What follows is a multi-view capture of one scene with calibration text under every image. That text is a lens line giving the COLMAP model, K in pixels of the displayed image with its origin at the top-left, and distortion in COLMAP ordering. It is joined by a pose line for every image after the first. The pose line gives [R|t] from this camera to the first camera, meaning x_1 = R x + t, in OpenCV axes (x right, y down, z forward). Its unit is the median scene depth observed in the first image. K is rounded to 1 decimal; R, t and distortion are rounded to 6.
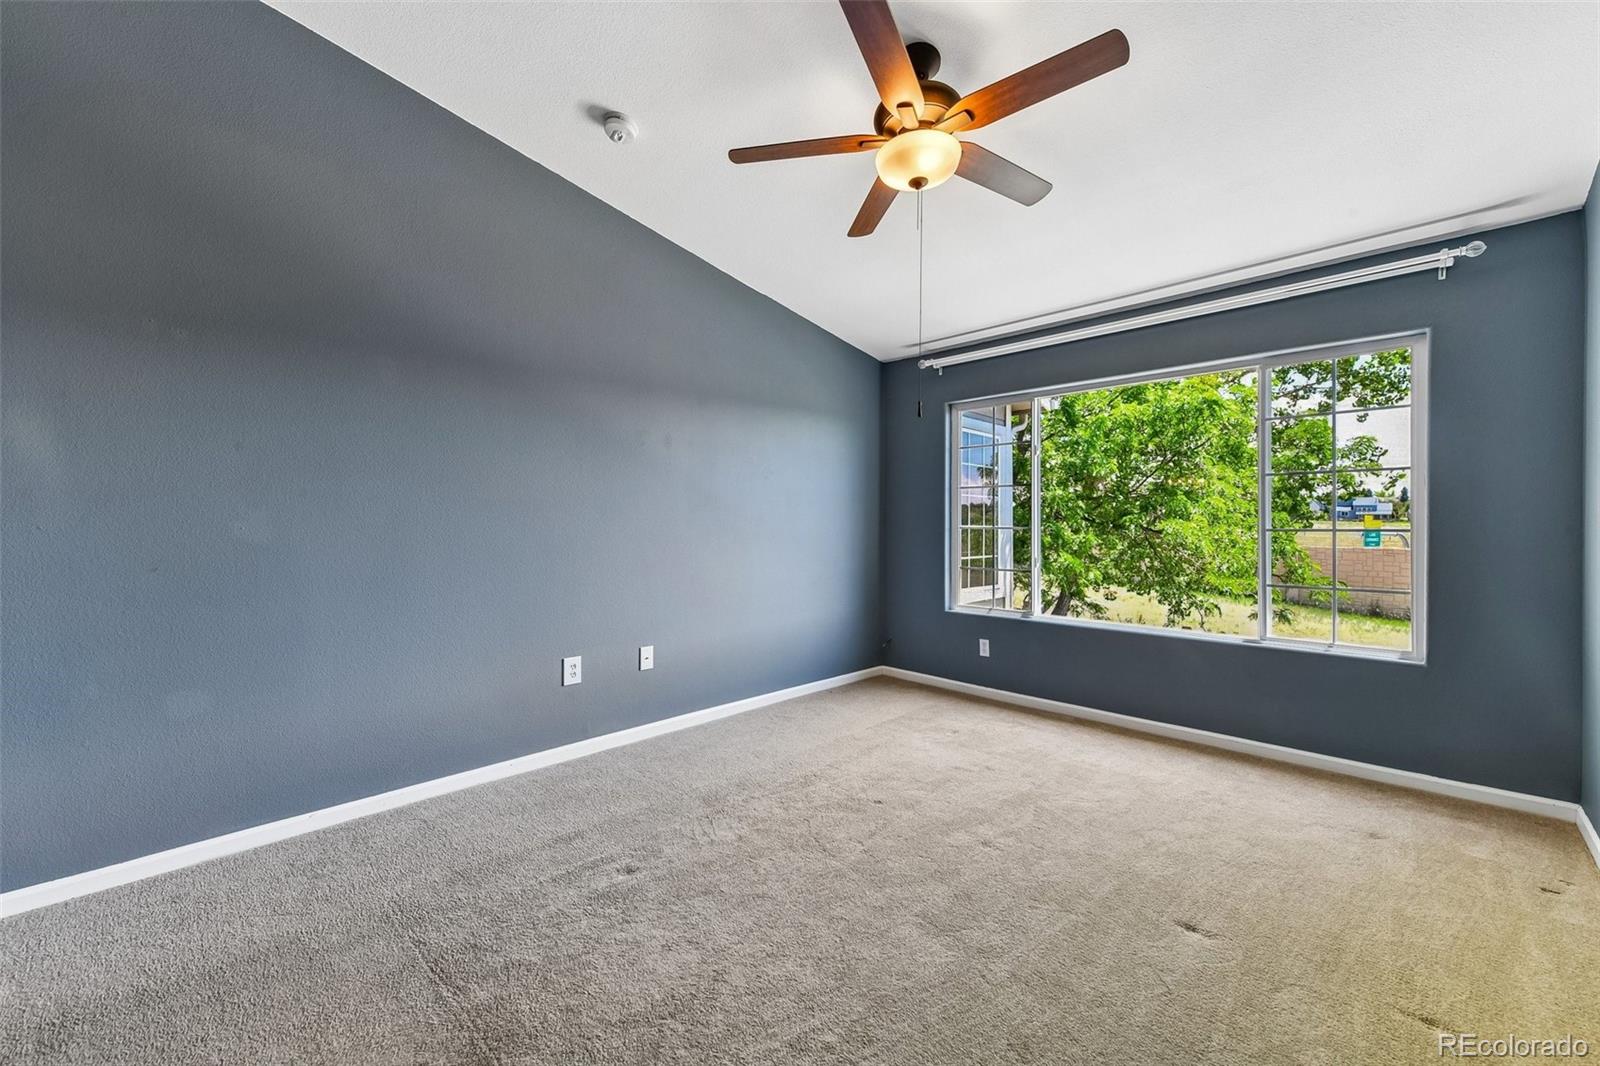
lens RADIAL K [[633.2, 0, 820.3], [0, 633.2, 518.4], [0, 0, 1]] dist [0.030079, -0.012756]
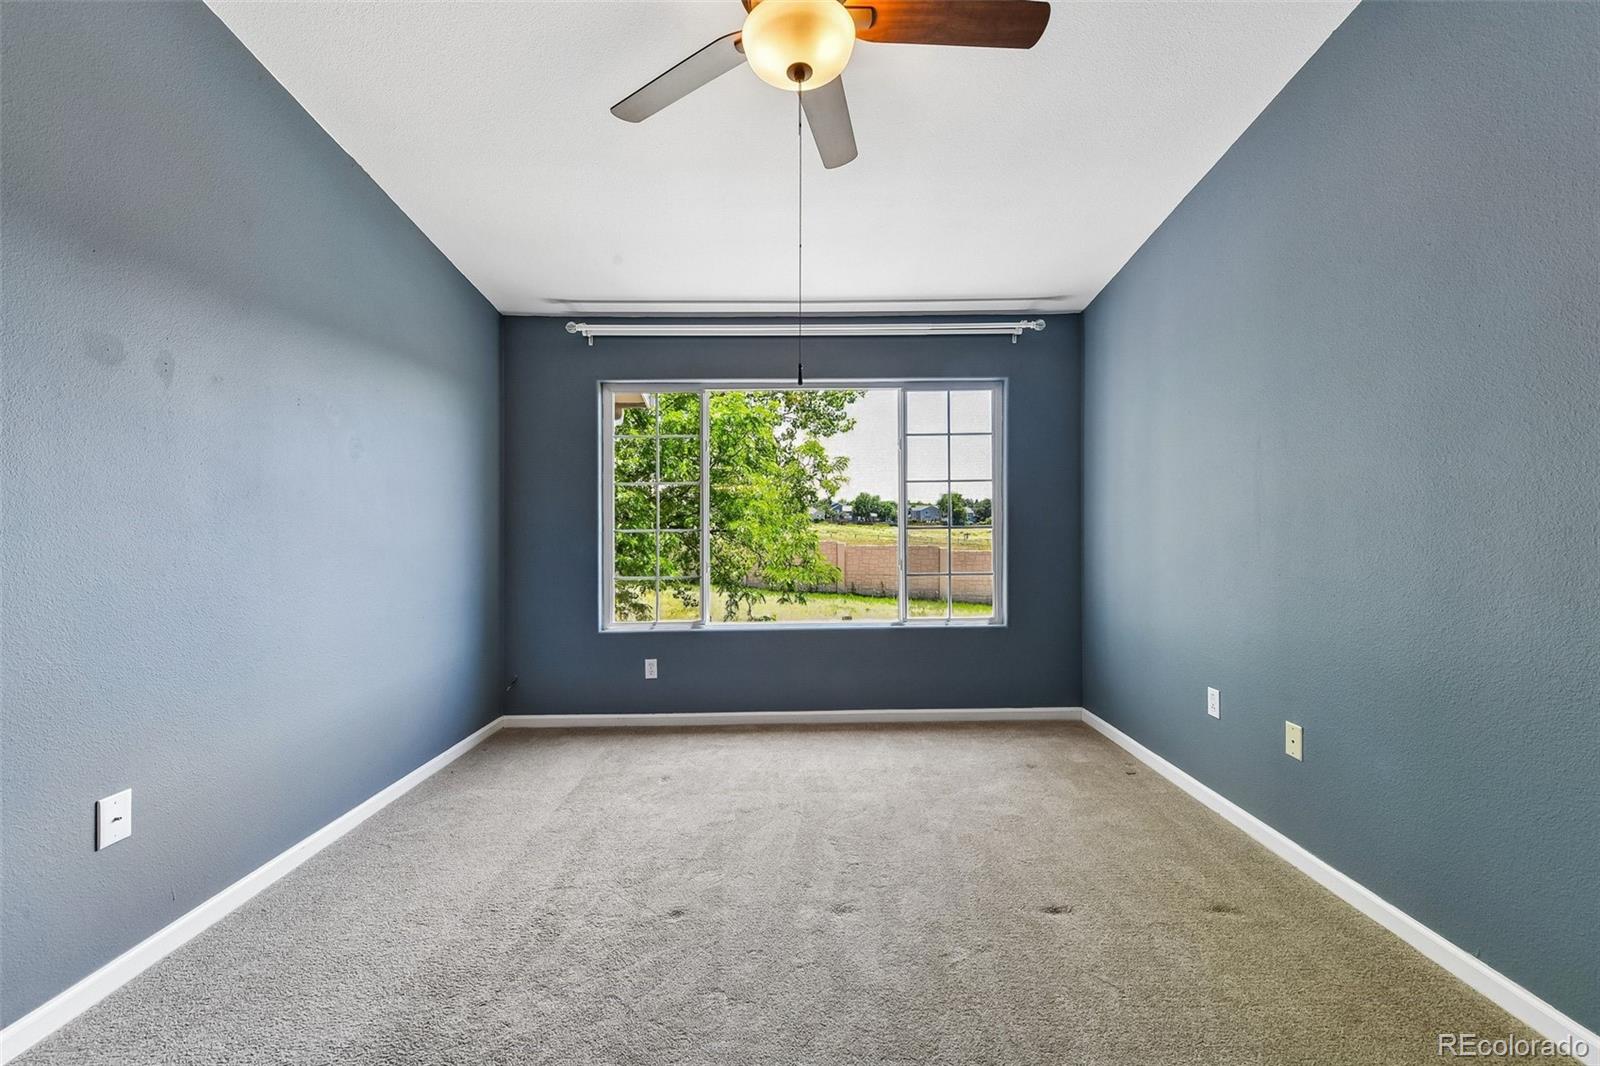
lens RADIAL K [[623.6, 0, 813.8], [0, 623.6, 518.9], [0, 0, 1]] dist [0.032710, -0.011383]
pose [[0.715866, -0.003388, 0.698229, -0.231523], [0.005516, 0.999984, -0.000804, 0.000552], [-0.698216, 0.004427, 0.715874, 0.297109]]
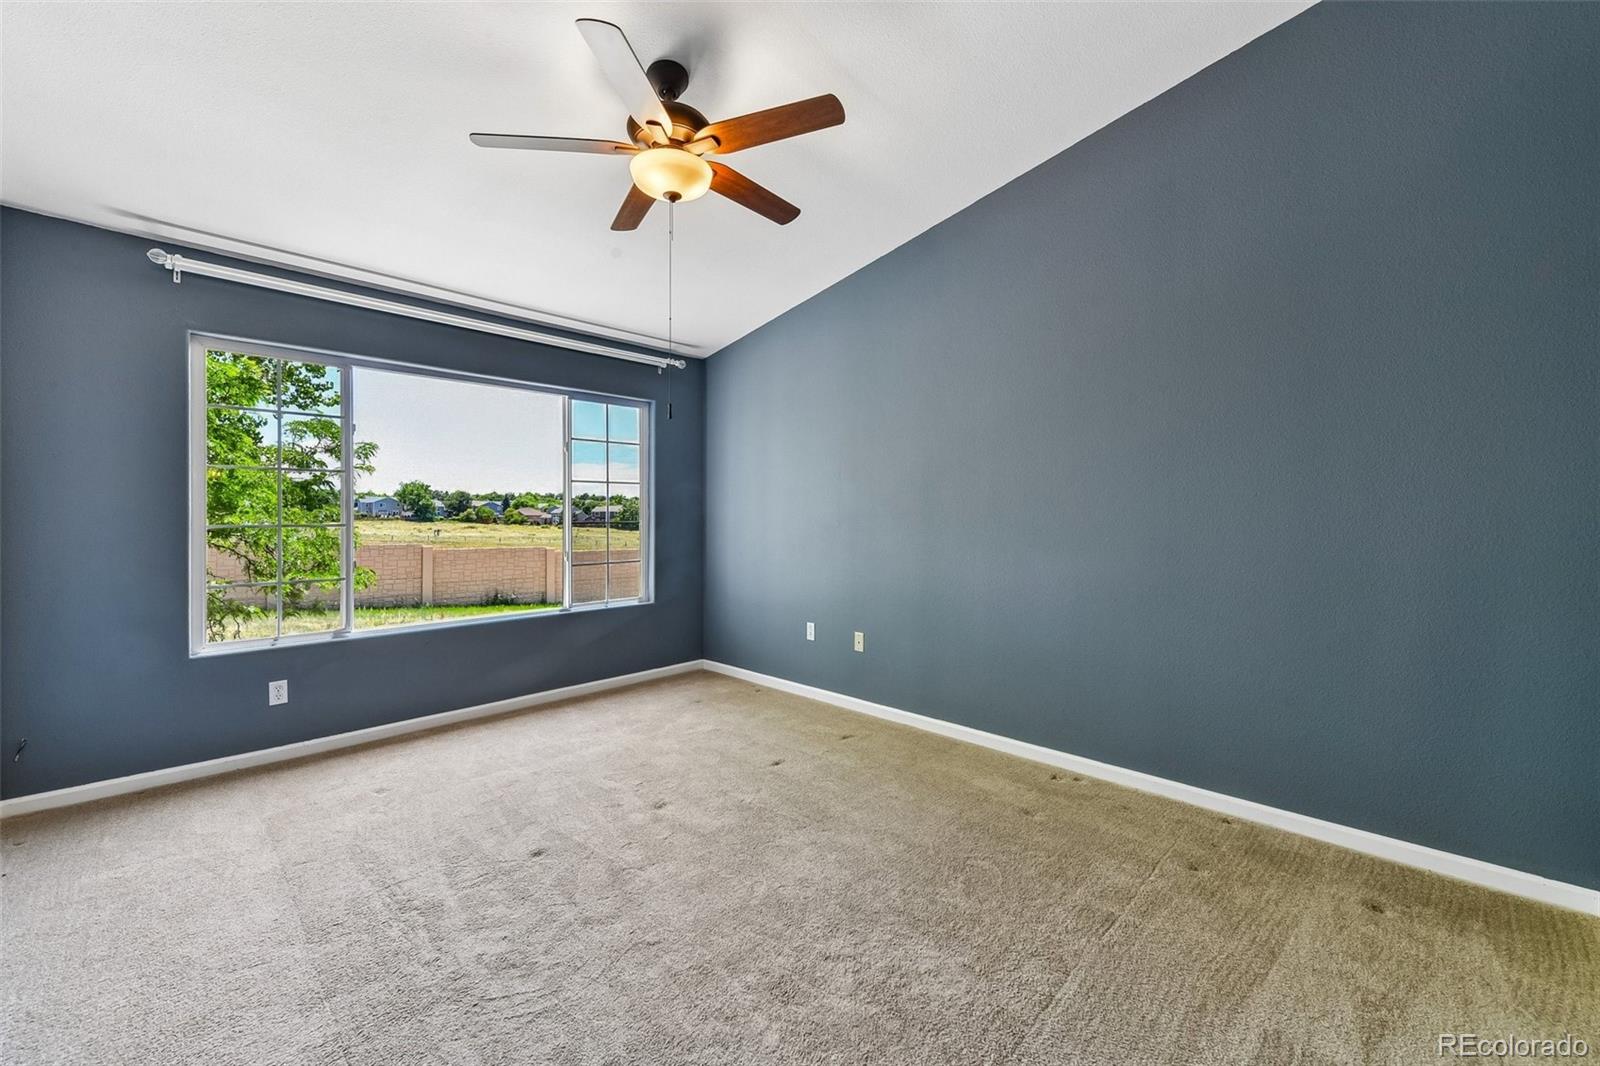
lens RADIAL K [[621.3, 0, 804.8], [0, 621.3, 515.0], [0, 0, 1]] dist [0.012401, -0.000238]
pose [[0.029125, -0.000892, 0.999575, -0.566424], [-0.003083, 0.999995, 0.000982, -0.002059], [-0.999571, -0.003111, 0.029122, 0.490127]]
